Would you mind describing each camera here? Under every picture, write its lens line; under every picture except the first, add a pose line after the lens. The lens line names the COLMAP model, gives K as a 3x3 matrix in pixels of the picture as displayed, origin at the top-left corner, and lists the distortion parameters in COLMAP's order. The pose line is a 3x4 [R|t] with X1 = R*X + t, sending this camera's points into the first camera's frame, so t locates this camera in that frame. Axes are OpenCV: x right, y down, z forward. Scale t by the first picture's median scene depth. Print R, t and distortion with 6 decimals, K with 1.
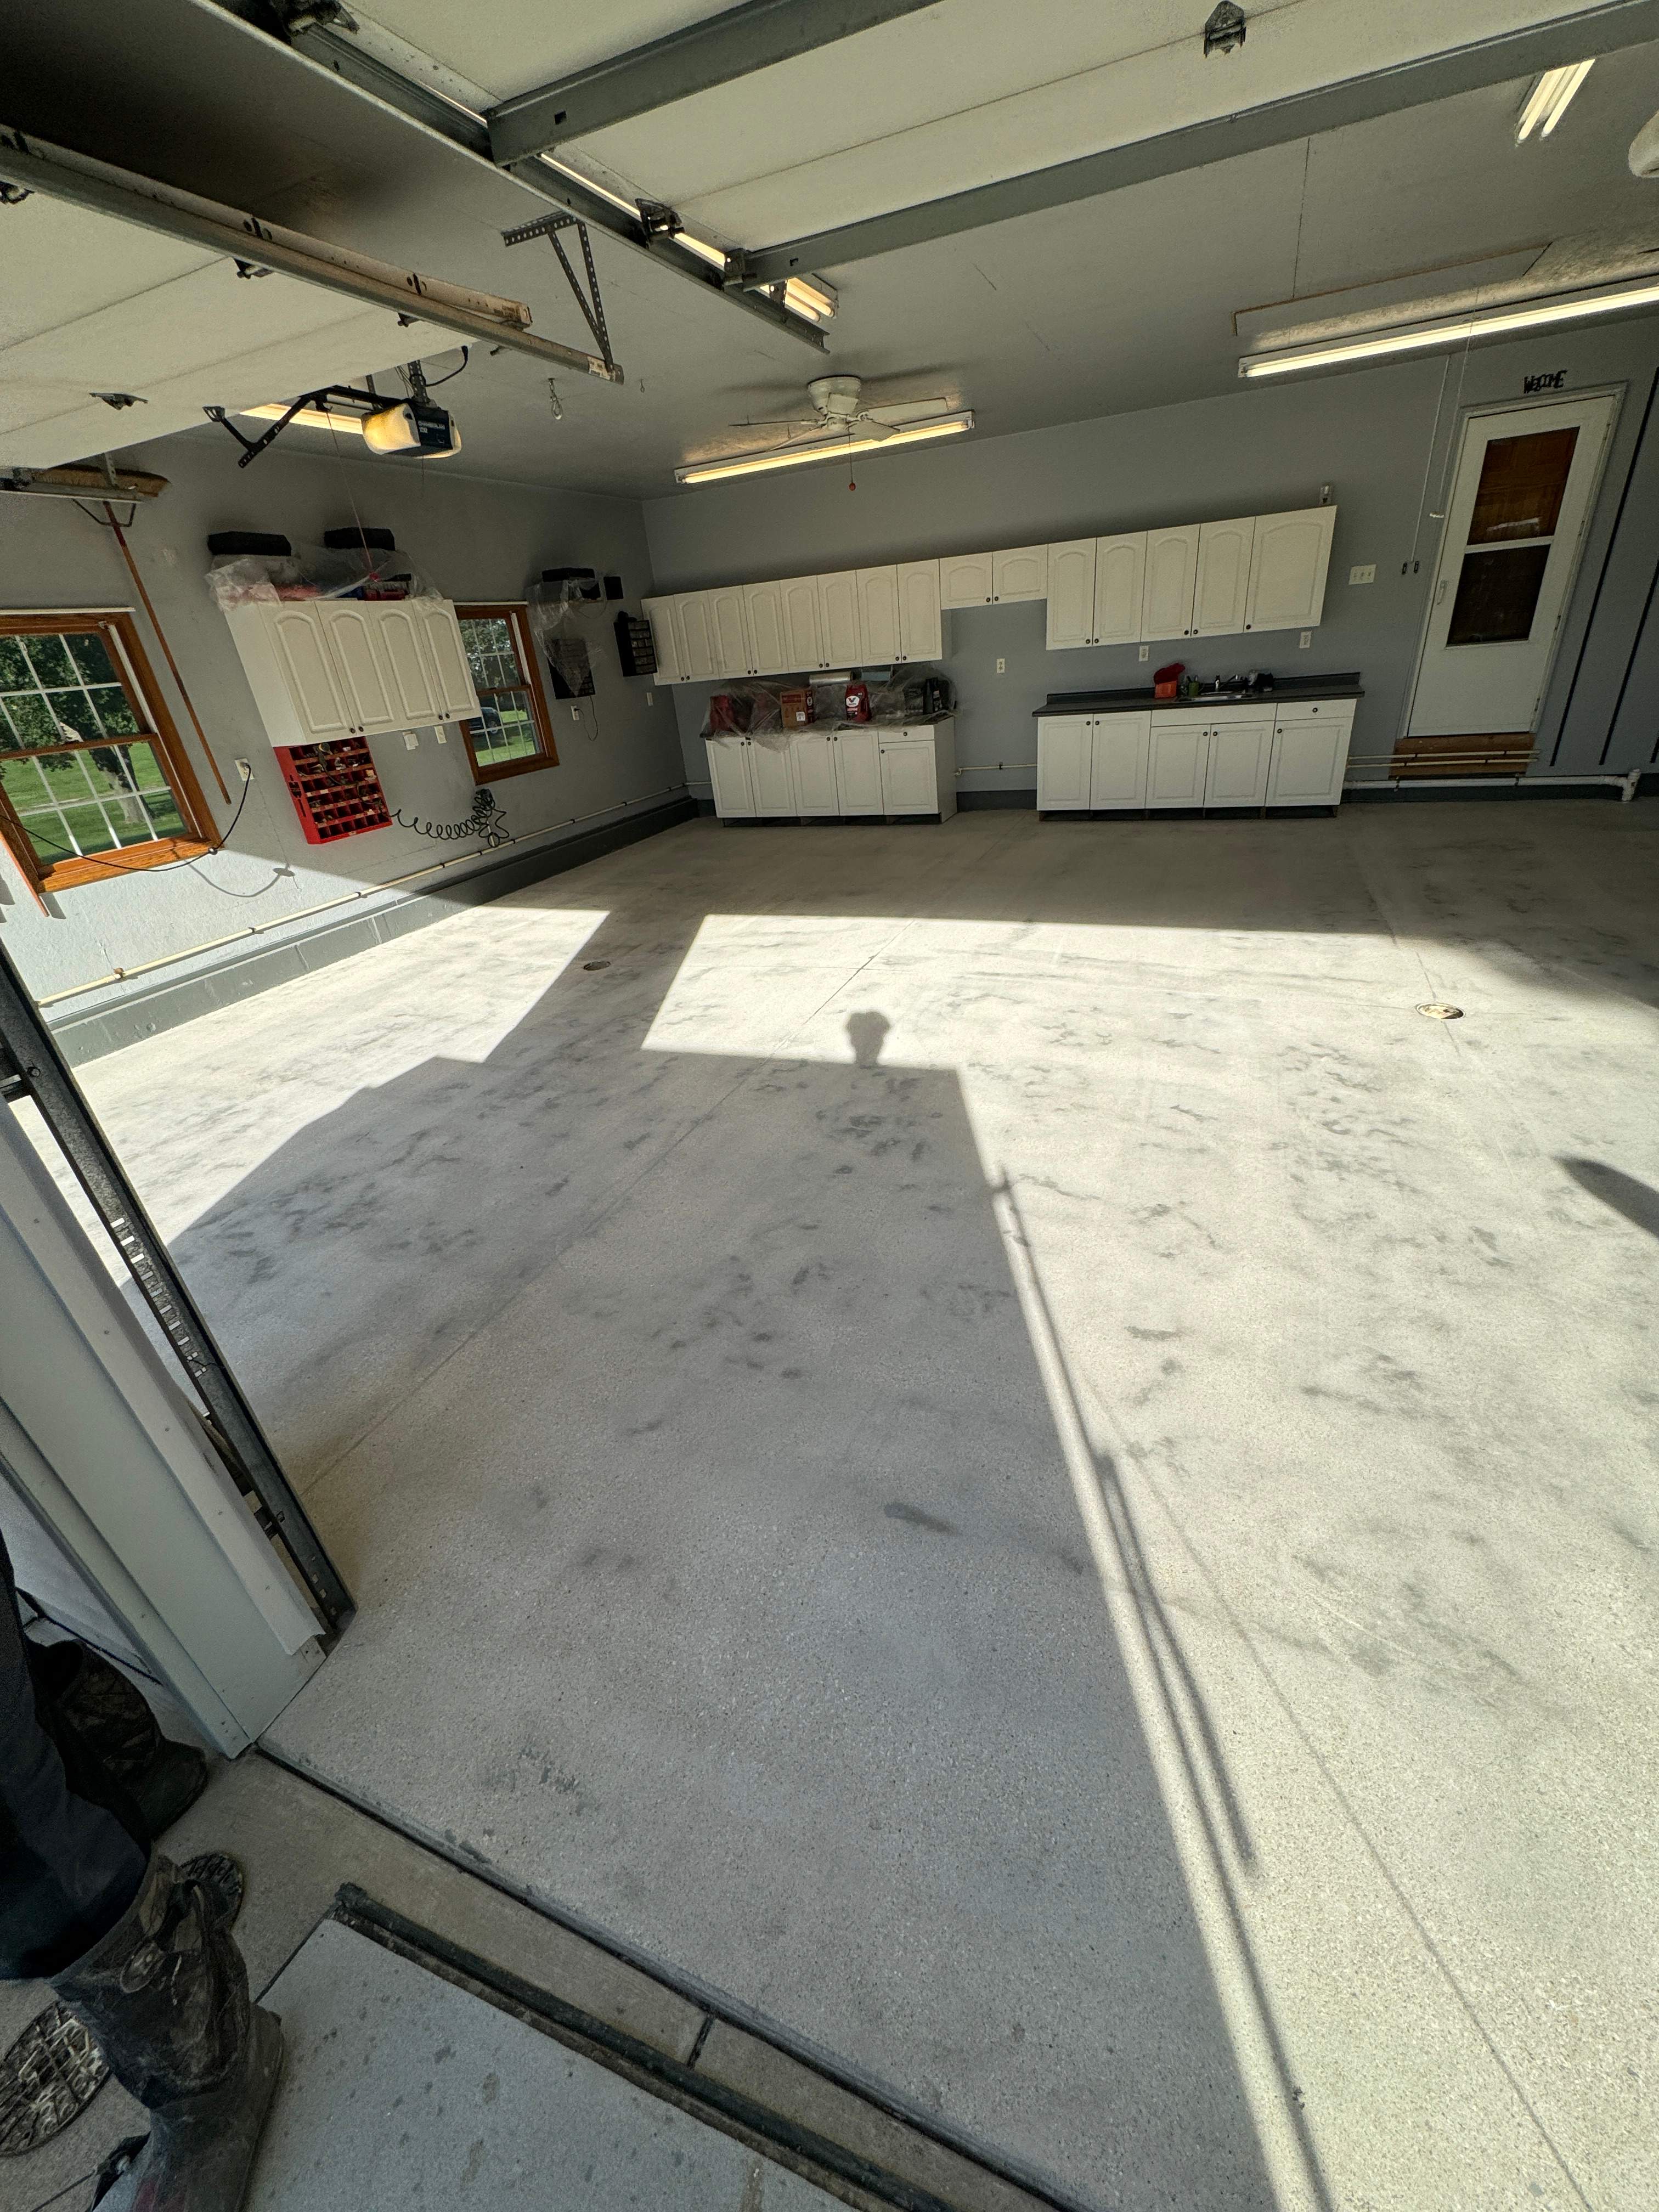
lens RADIAL K [[881.0, 0, 836.4], [0, 881.0, 1105.2], [0, 0, 1]] dist [-0.002455, 0.000575]
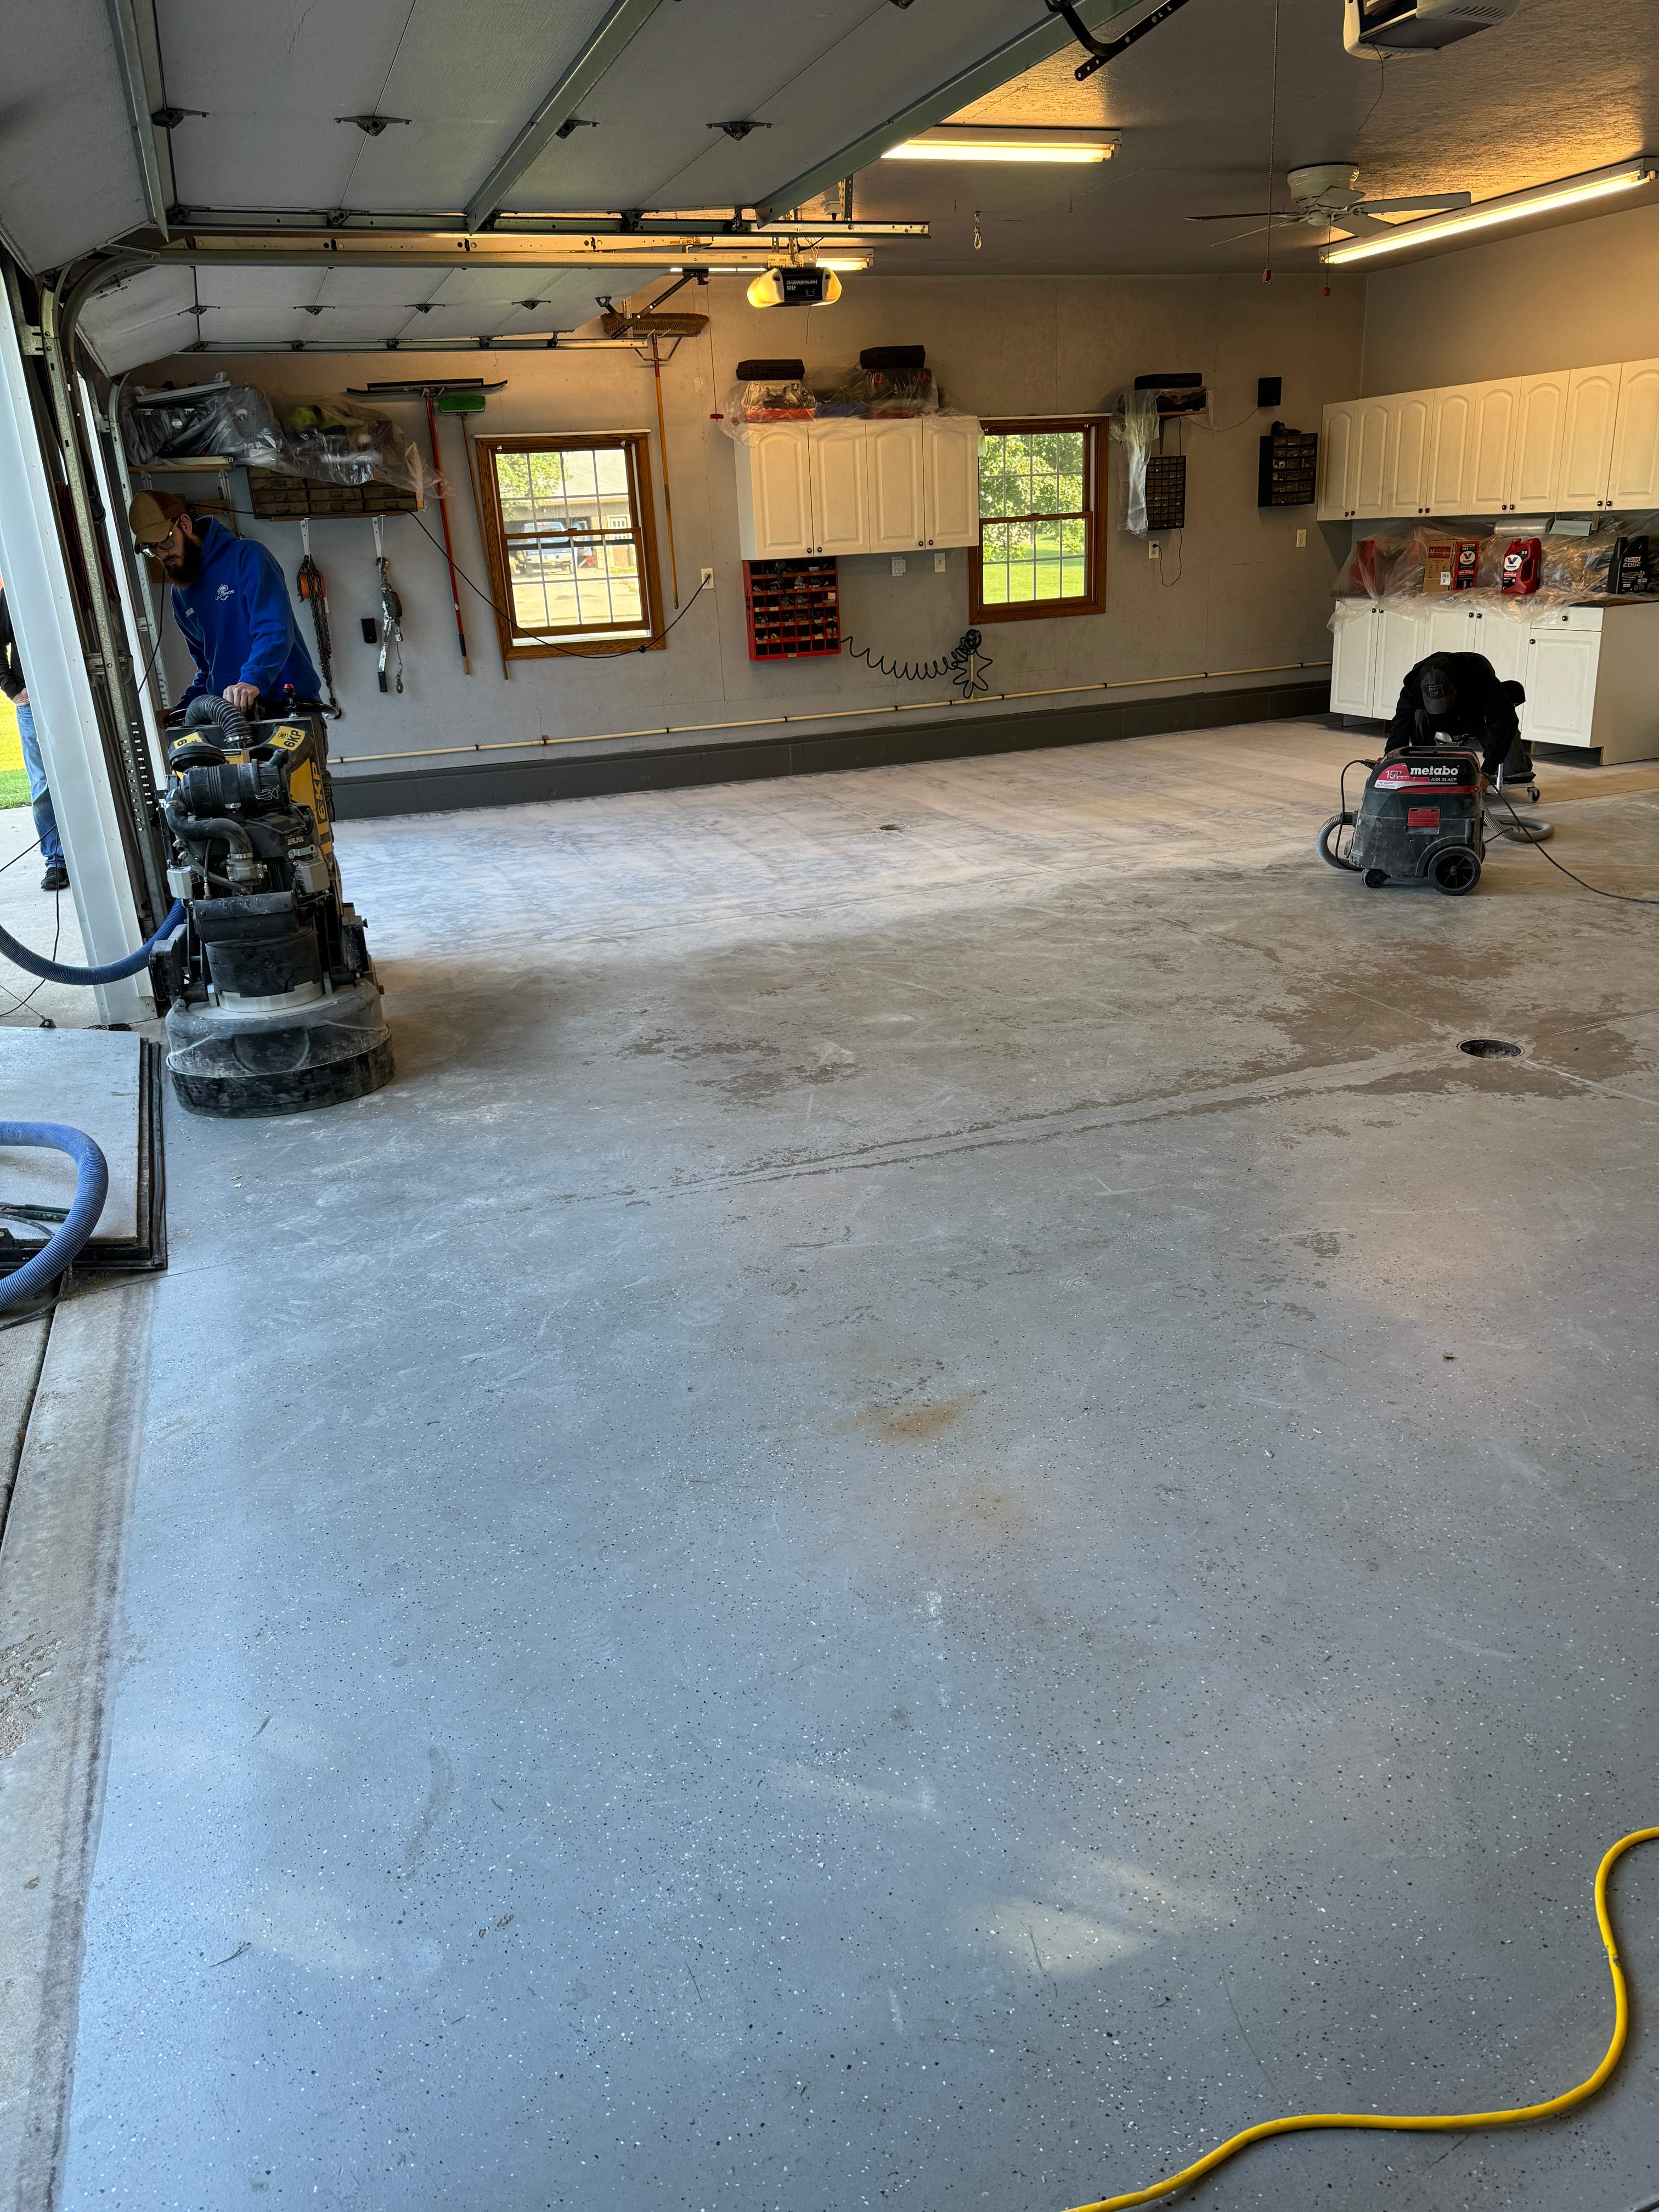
lens RADIAL K [[1549.9, 0, 834.7], [0, 1549.9, 1109.1], [0, 0, 1]] dist [0.051010, -0.064984]
pose [[0.687309, 0.307227, -0.658193, 0.768068], [-0.351852, 0.933557, 0.068344, 0.023699], [0.635458, 0.184613, 0.749741, -0.156570]]
